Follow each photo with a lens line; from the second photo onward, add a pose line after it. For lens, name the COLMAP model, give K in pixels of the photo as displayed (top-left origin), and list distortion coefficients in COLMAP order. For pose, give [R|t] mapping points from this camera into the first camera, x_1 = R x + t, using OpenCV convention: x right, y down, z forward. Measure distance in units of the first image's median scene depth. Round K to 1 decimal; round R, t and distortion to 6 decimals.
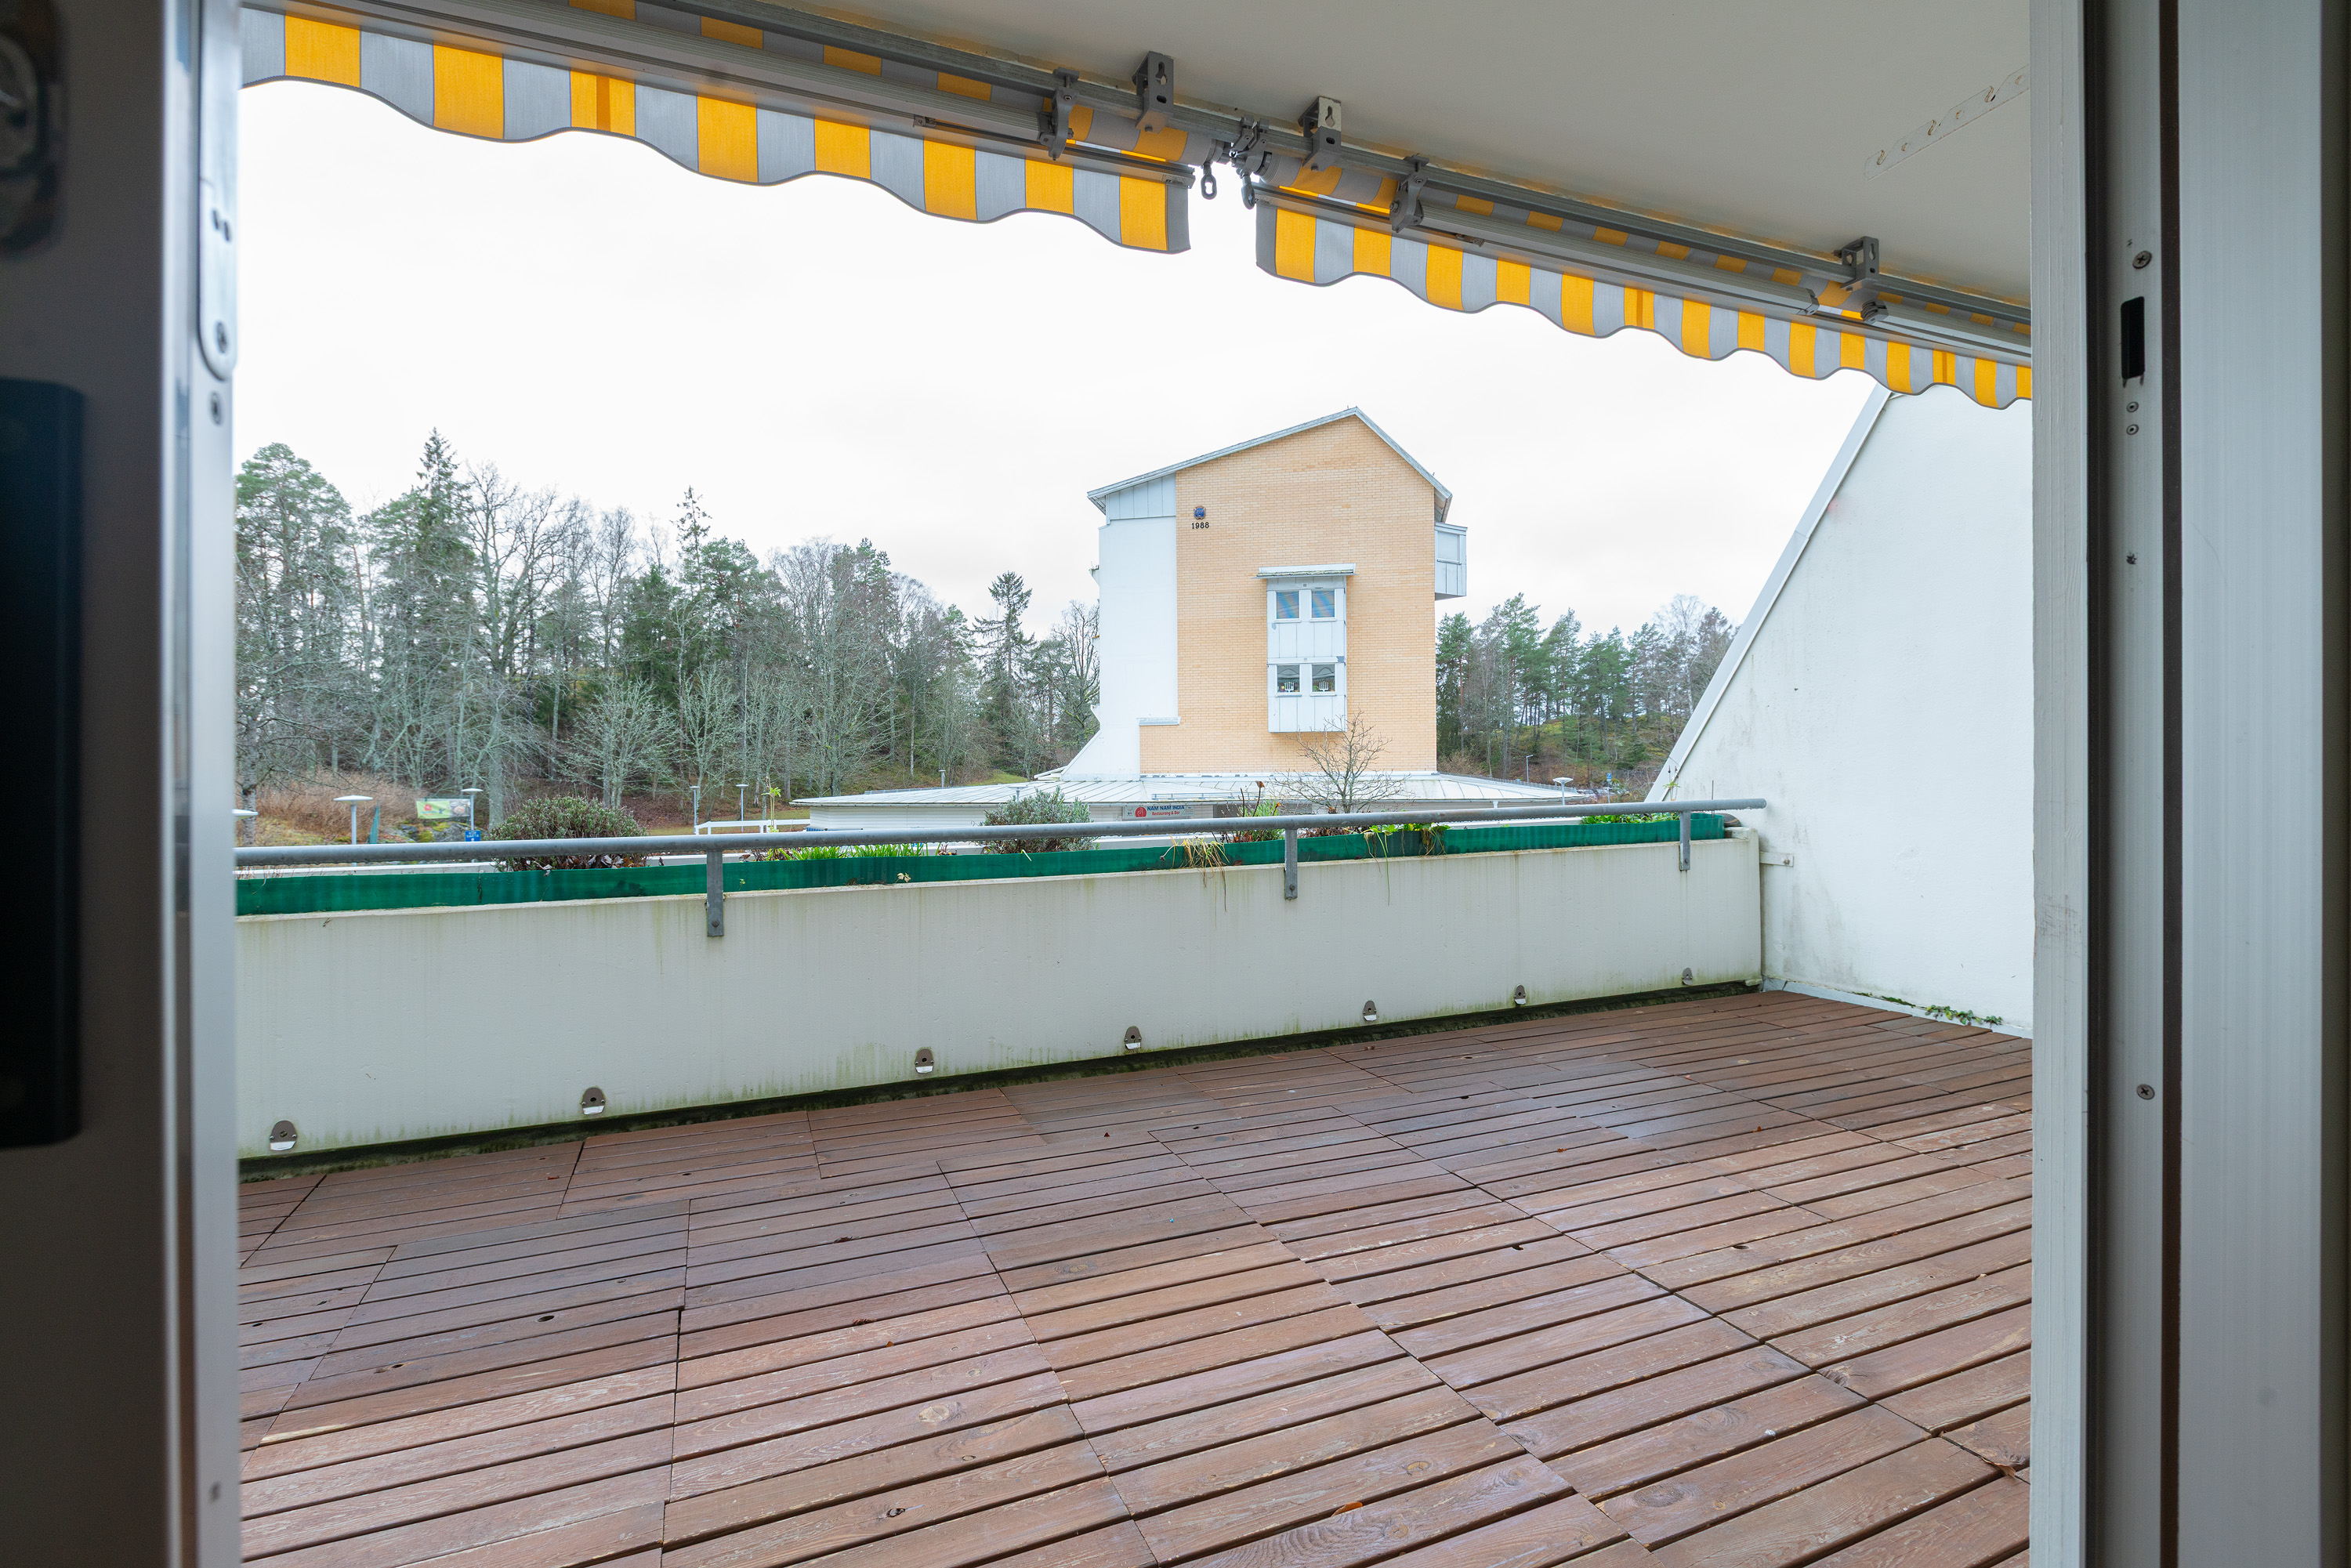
lens RADIAL K [[1071.9, 0, 1173.8], [0, 1071.9, 774.2], [0, 0, 1]] dist [-0.005550, 0.000135]
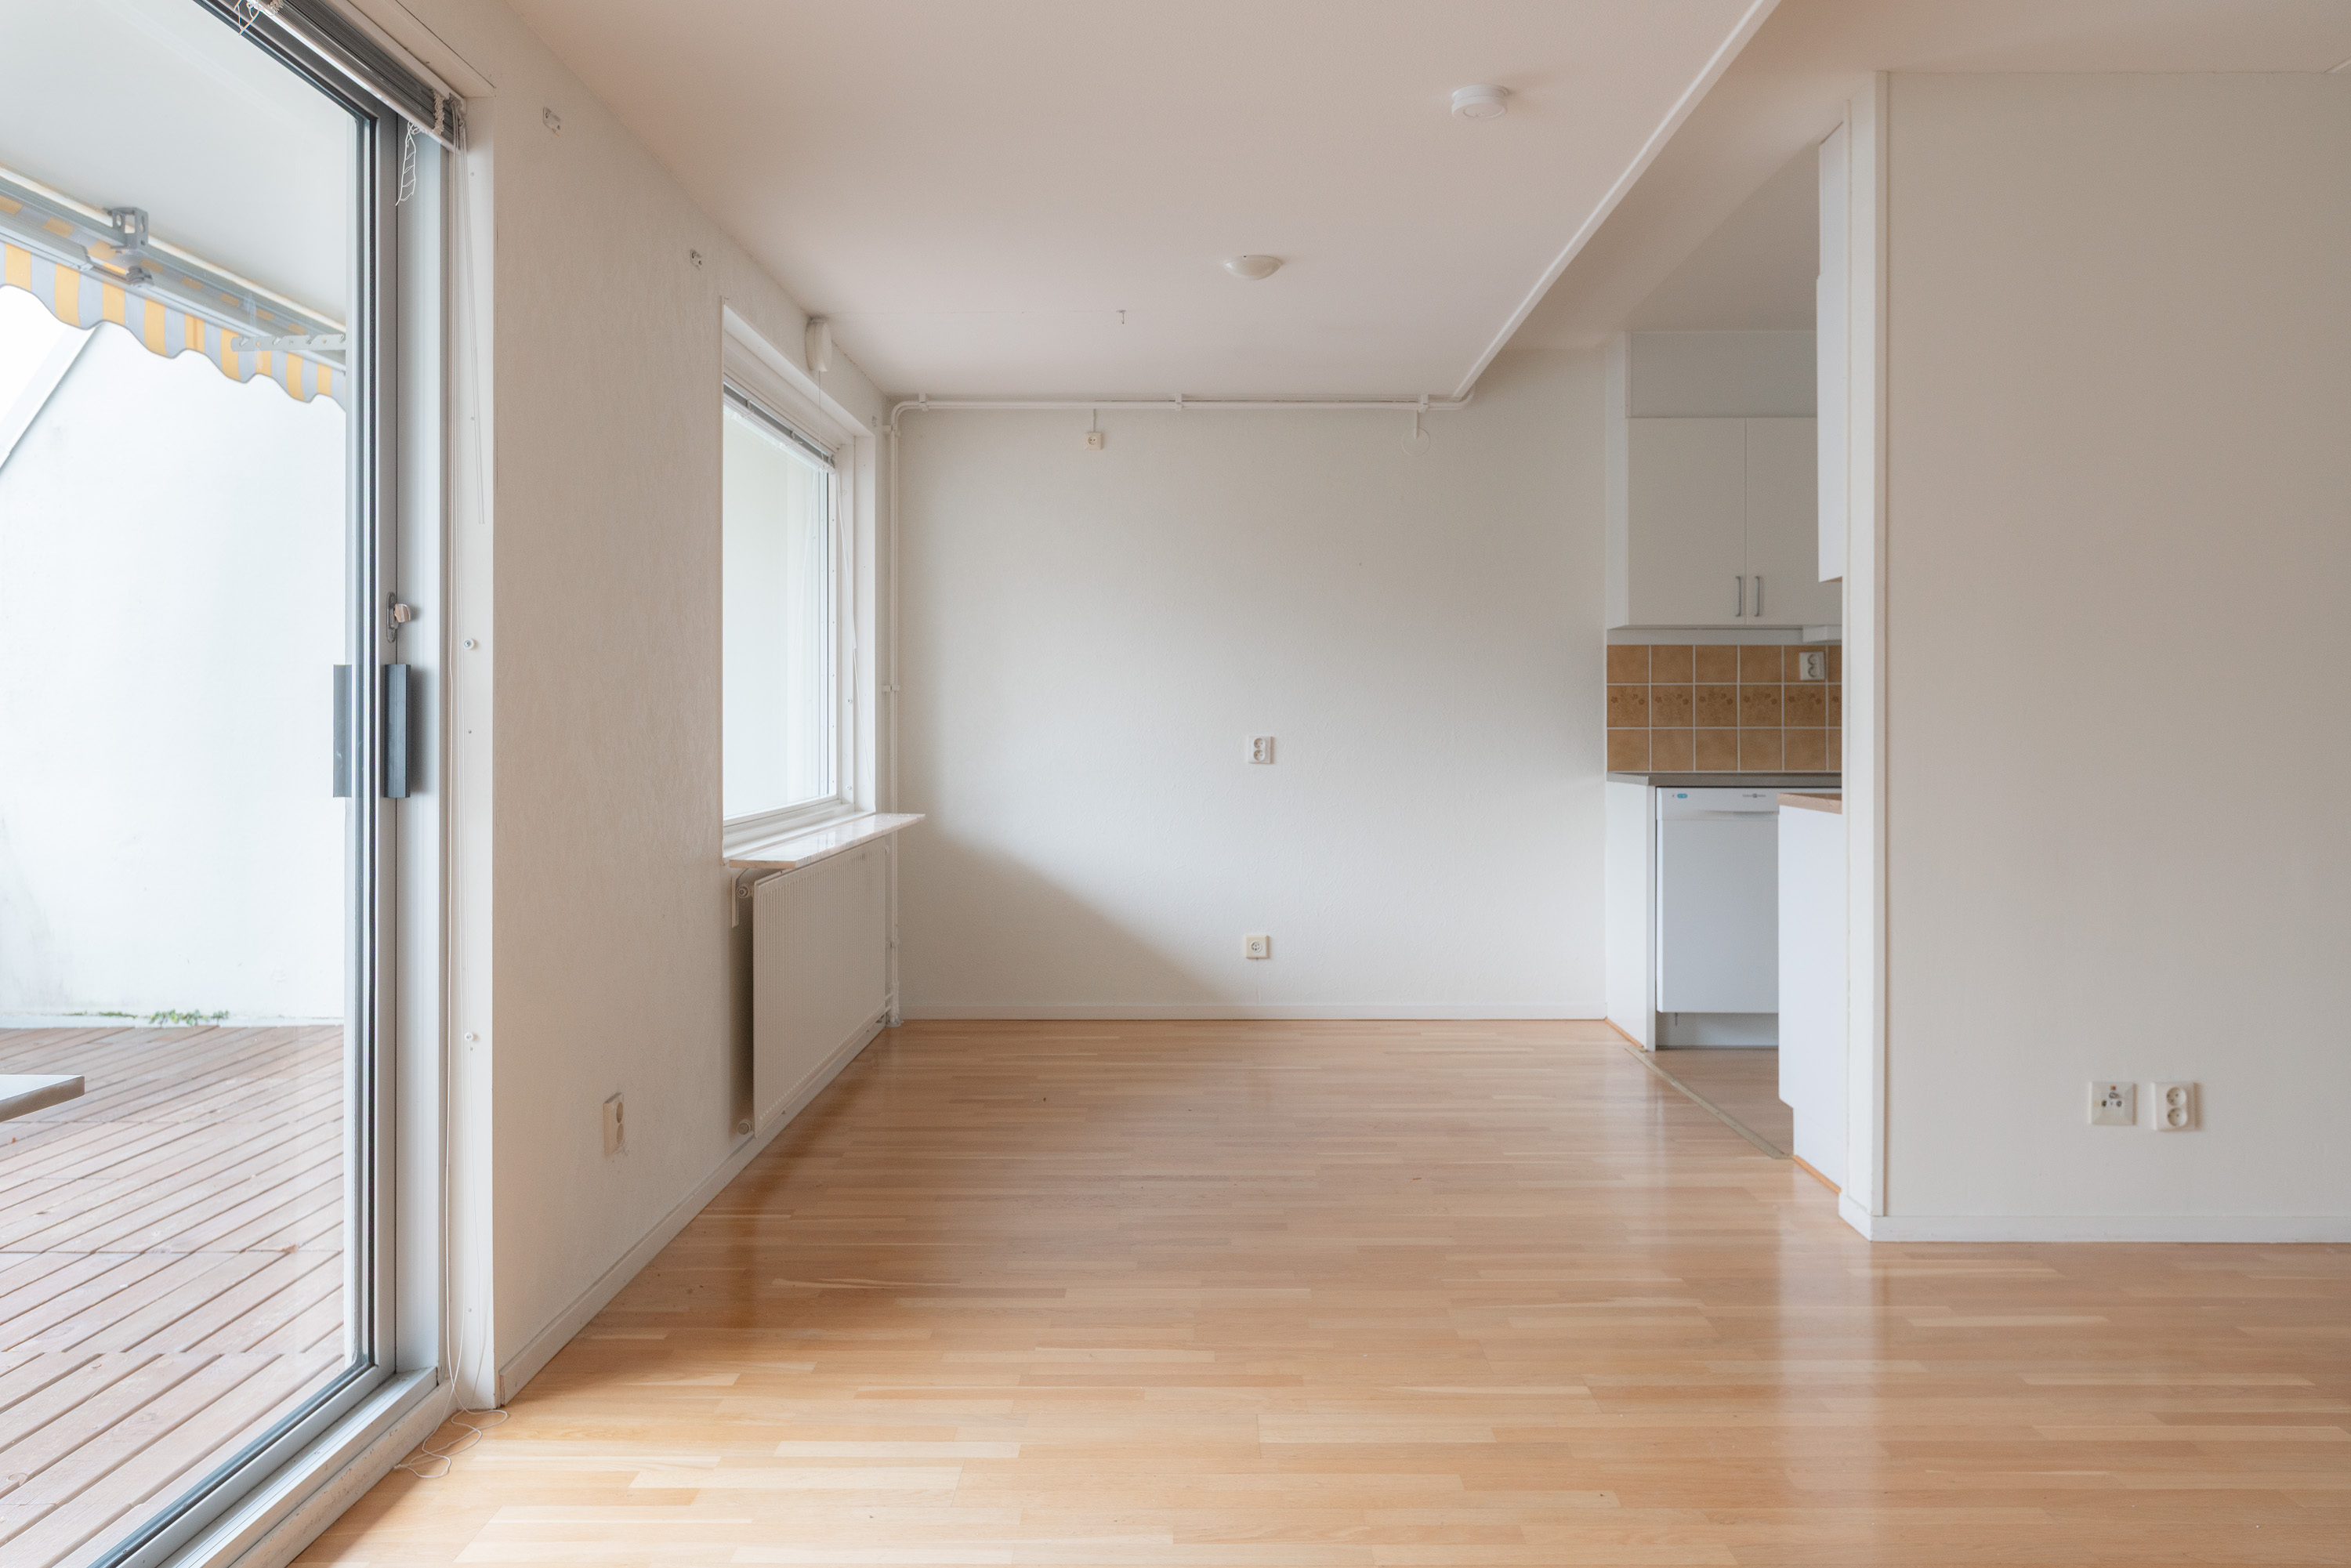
lens RADIAL K [[2007.4, 0, 1187.0], [0, 2007.4, 759.4], [0, 0, 1]] dist [0.008587, 0.003702]
pose [[0.412935, -0.001433, 0.910760, -0.072932], [0.002915, 0.999996, 0.000252, 0.001992], [-0.910756, 0.002551, 0.412937, -0.074044]]
